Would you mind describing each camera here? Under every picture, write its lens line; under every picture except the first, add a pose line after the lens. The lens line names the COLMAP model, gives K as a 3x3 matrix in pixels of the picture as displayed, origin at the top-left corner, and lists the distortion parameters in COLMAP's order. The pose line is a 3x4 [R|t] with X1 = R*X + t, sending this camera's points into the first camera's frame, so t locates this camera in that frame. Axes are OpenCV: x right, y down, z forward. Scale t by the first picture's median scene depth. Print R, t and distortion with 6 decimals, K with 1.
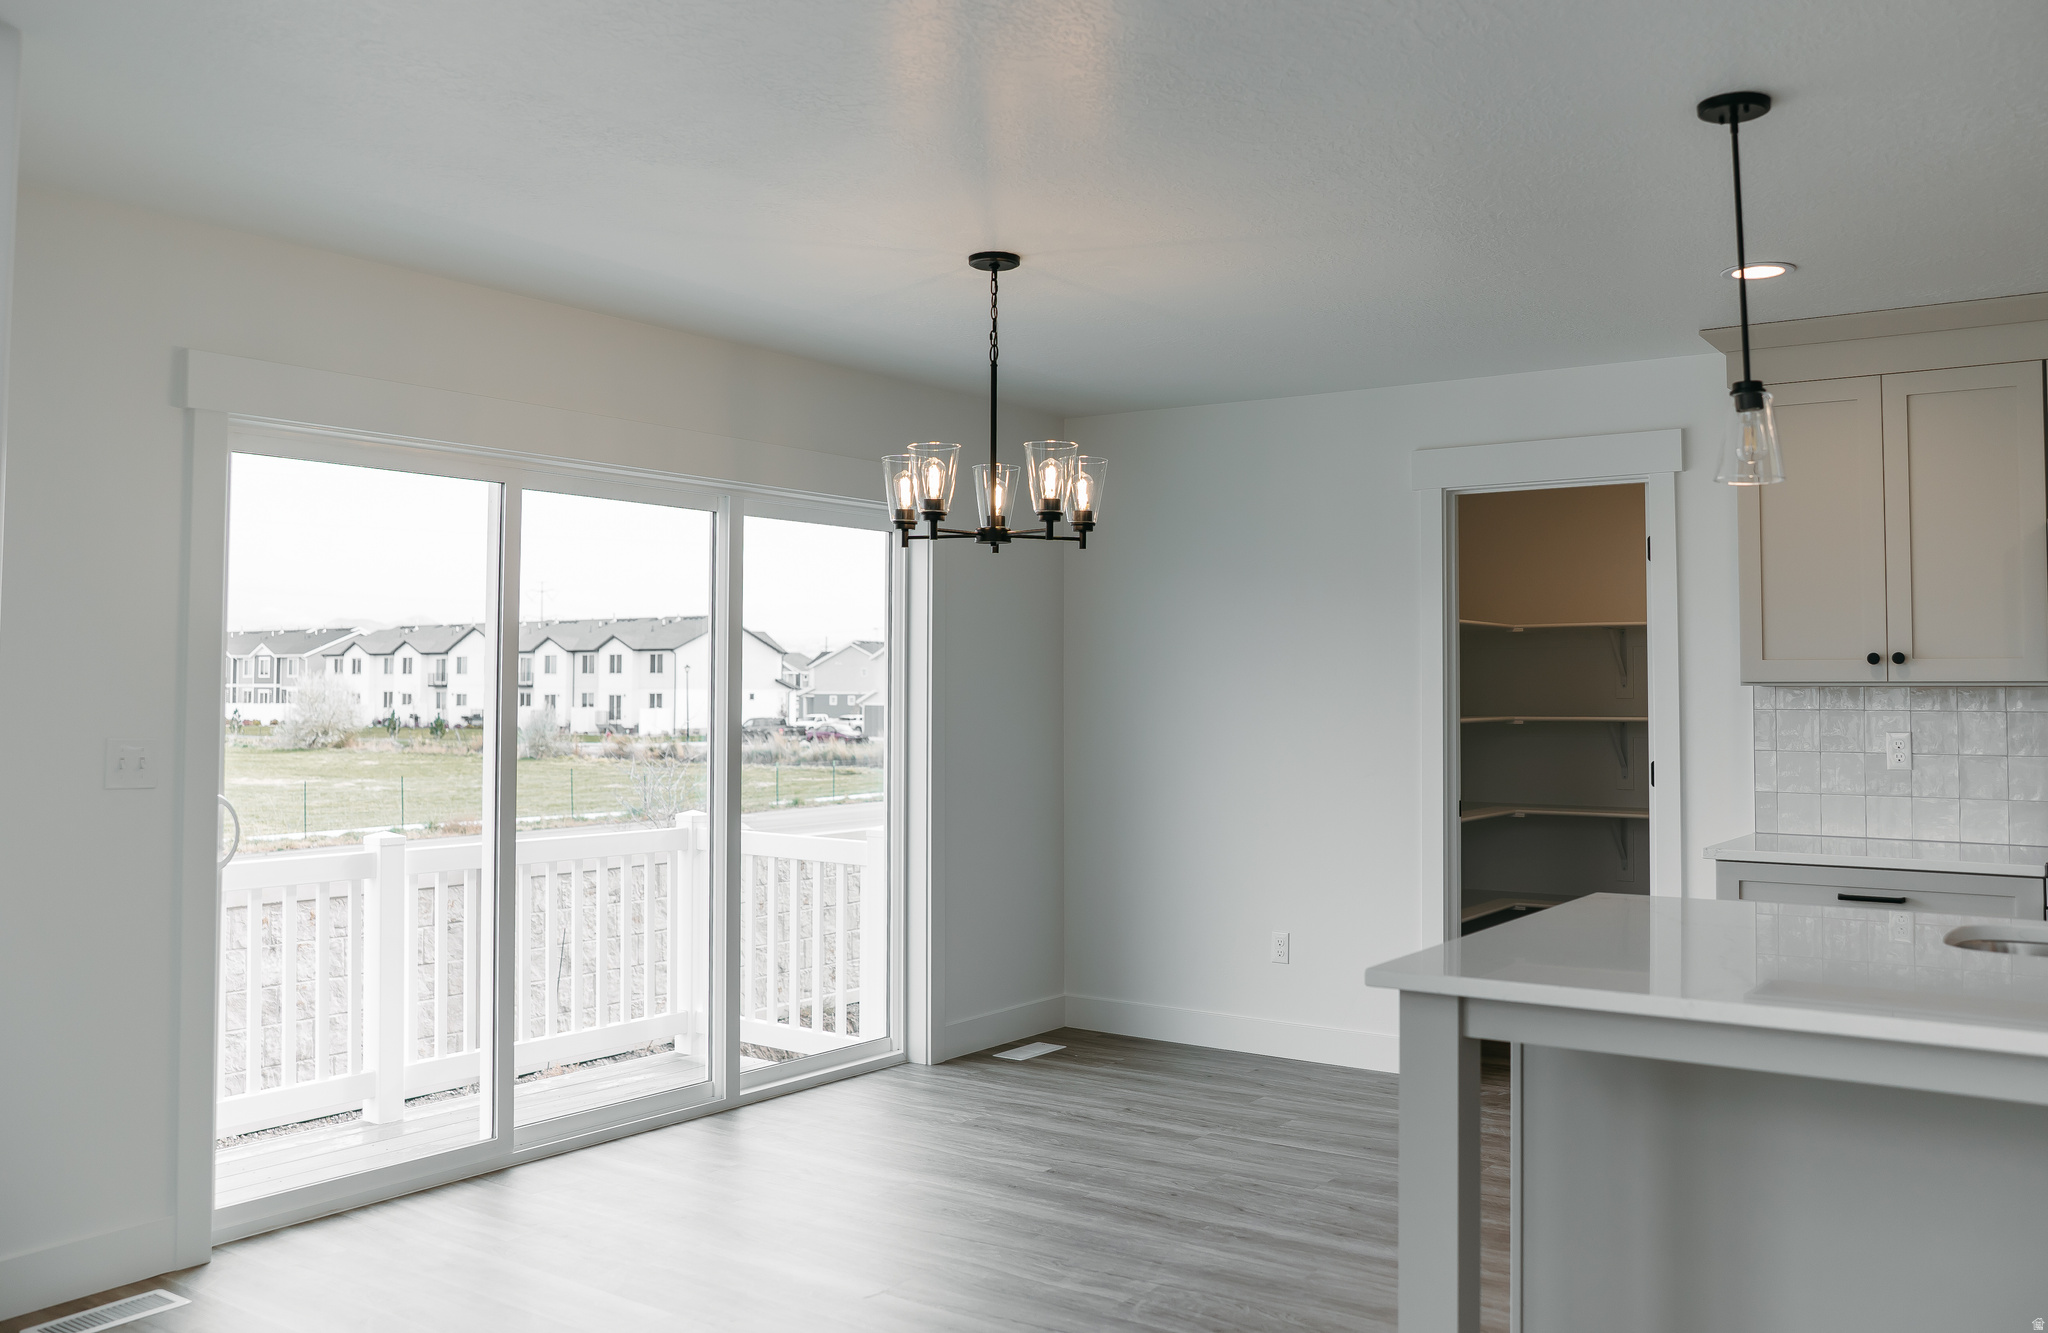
lens RADIAL K [[1720.3, 0, 1061.4], [0, 1720.3, 622.2], [0, 0, 1]] dist [-0.071413, 0.016188]
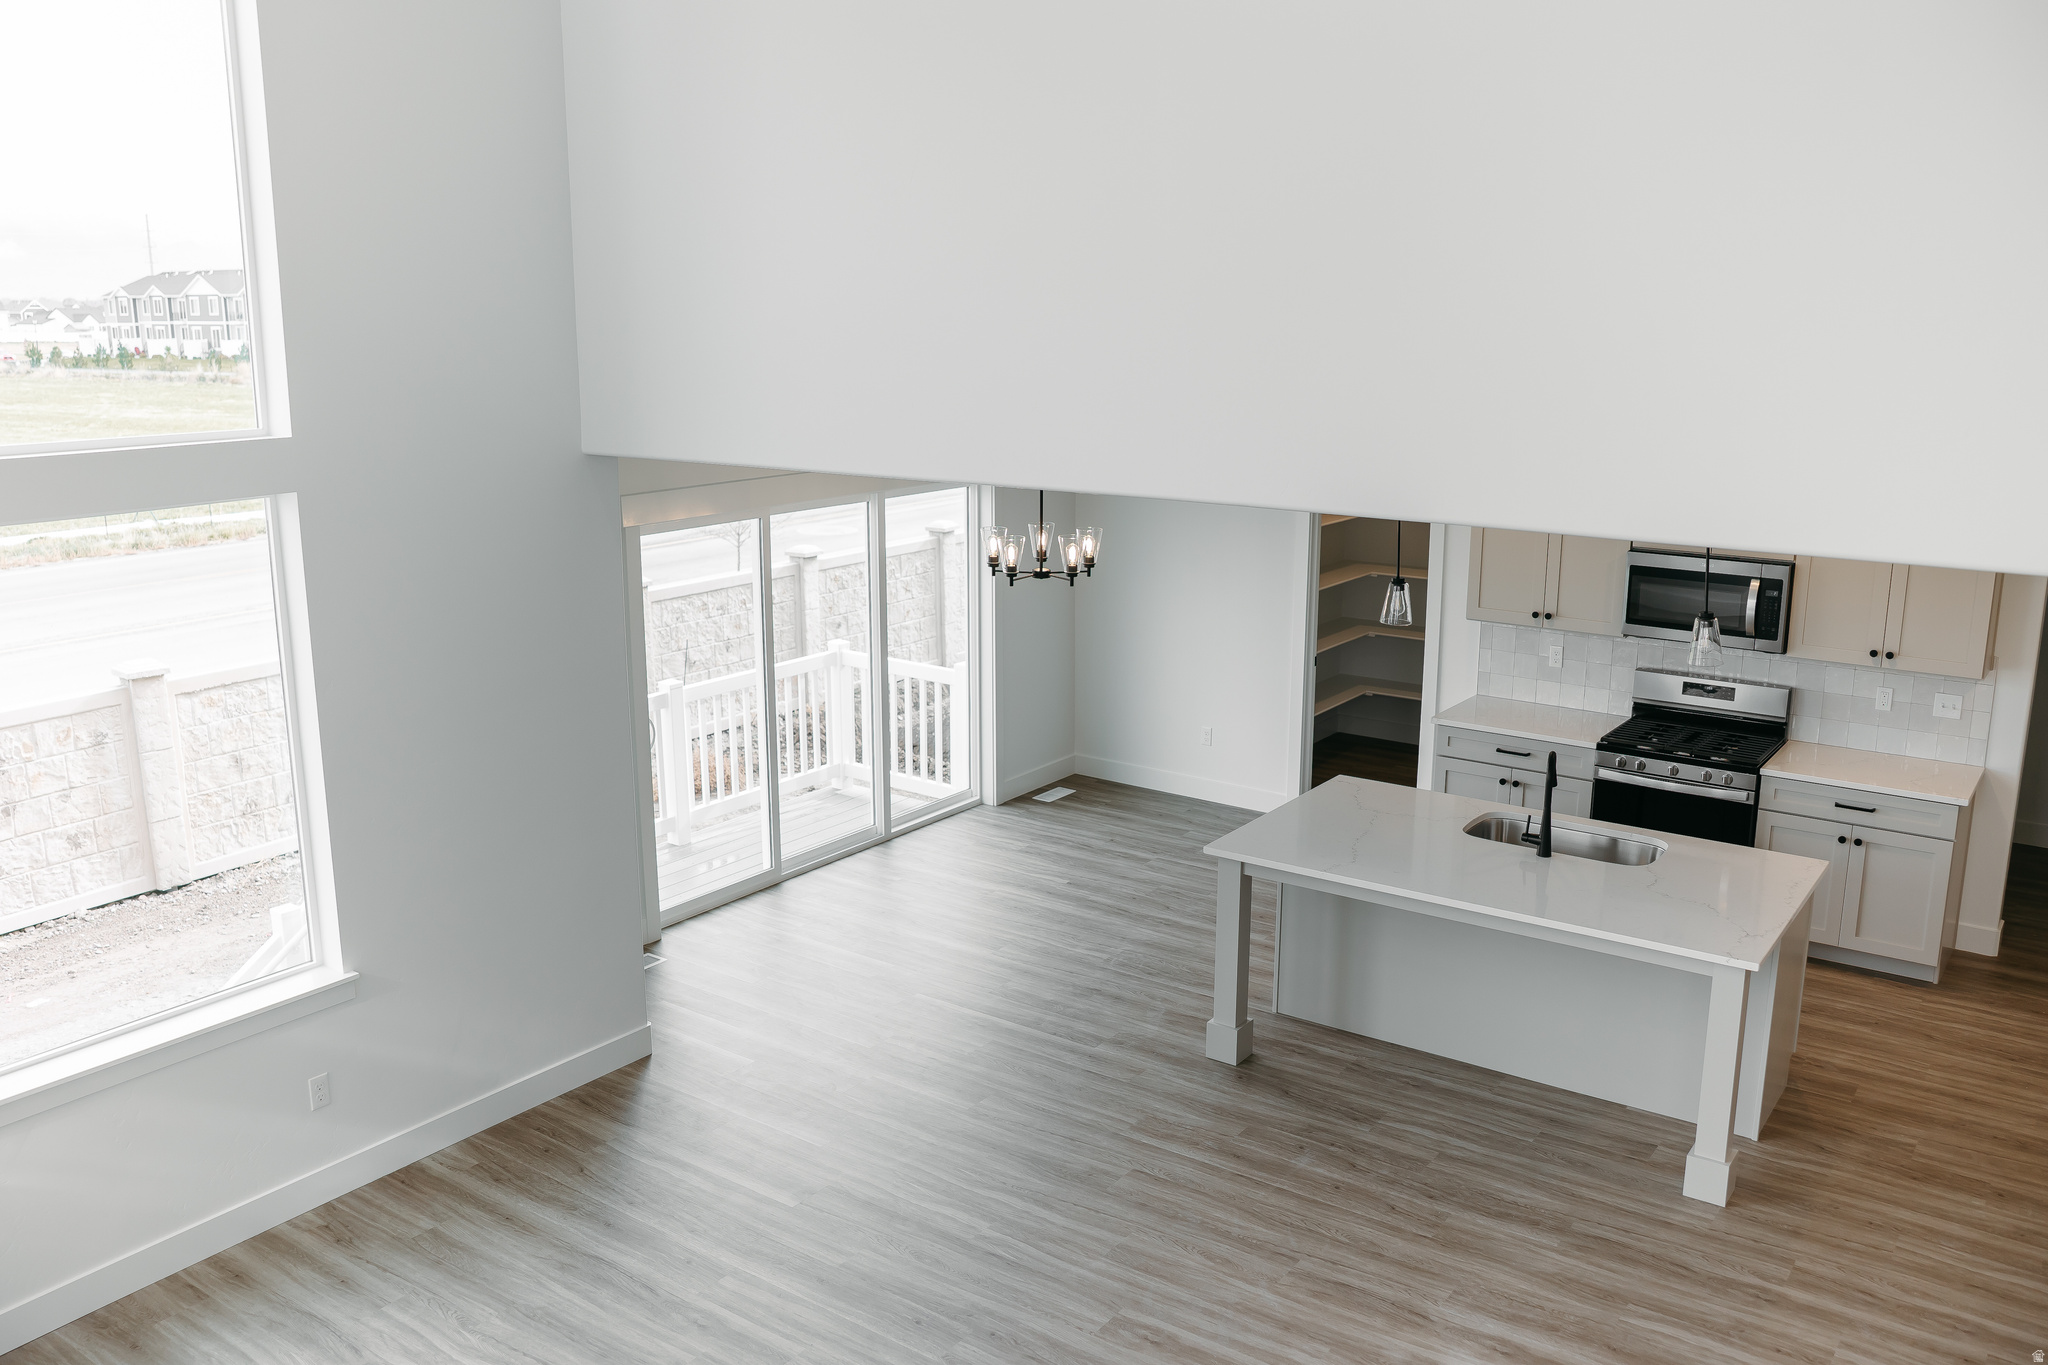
lens RADIAL K [[1697.3, 0, 1038.1], [0, 1697.3, 684.7], [0, 0, 1]] dist [-0.075970, 0.043126]
pose [[0.999903, 0.003851, -0.013396, -0.015488], [-0.000156, 0.964120, 0.265467, -0.359616], [0.013938, -0.265439, 0.964027, -0.692572]]
